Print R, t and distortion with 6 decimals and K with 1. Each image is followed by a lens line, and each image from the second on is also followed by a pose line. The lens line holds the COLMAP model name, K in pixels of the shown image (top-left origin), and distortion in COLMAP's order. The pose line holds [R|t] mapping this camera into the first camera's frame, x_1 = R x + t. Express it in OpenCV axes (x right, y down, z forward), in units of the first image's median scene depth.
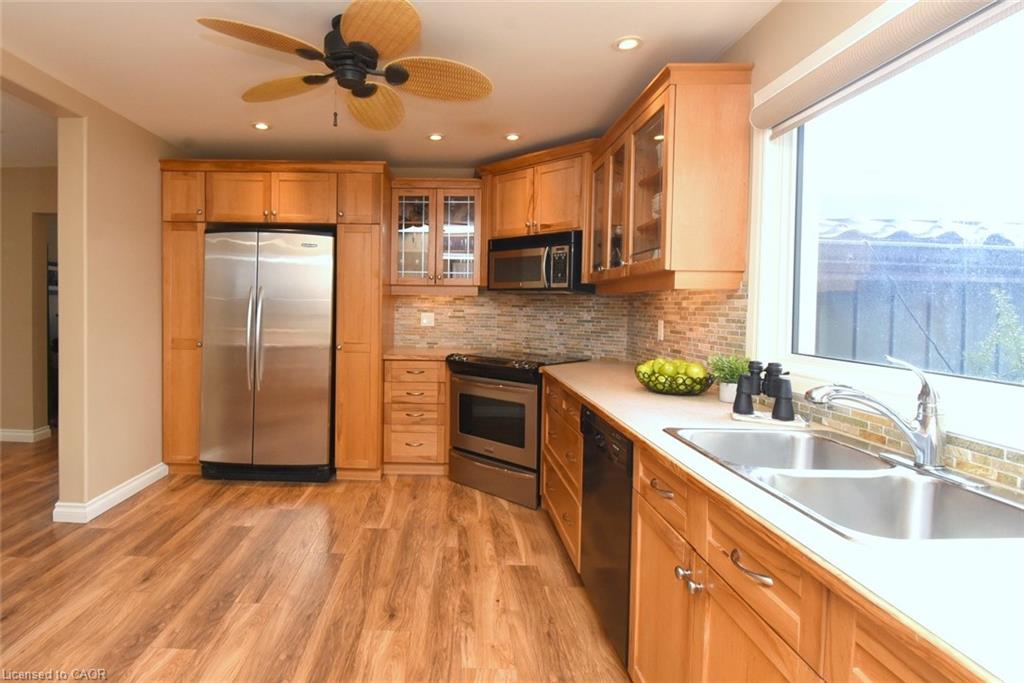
lens RADIAL K [[586.5, 0, 511.6], [0, 586.5, 313.8], [0, 0, 1]] dist [0.000448, -0.000157]
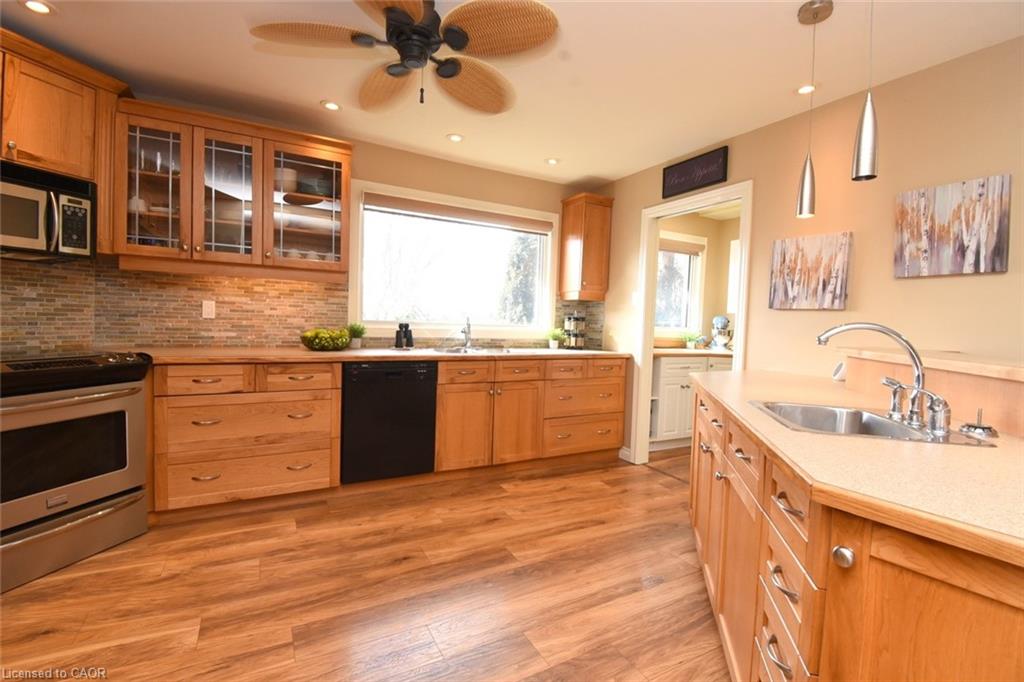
lens RADIAL K [[465.7, 0, 497.9], [0, 465.7, 326.9], [0, 0, 1]] dist [0.020374, -0.025339]
pose [[-0.474159, -0.050877, 0.878968, -0.805699], [-0.030704, 0.998677, 0.041243, 0.006938], [-0.879904, -0.007432, -0.475094, 0.949820]]
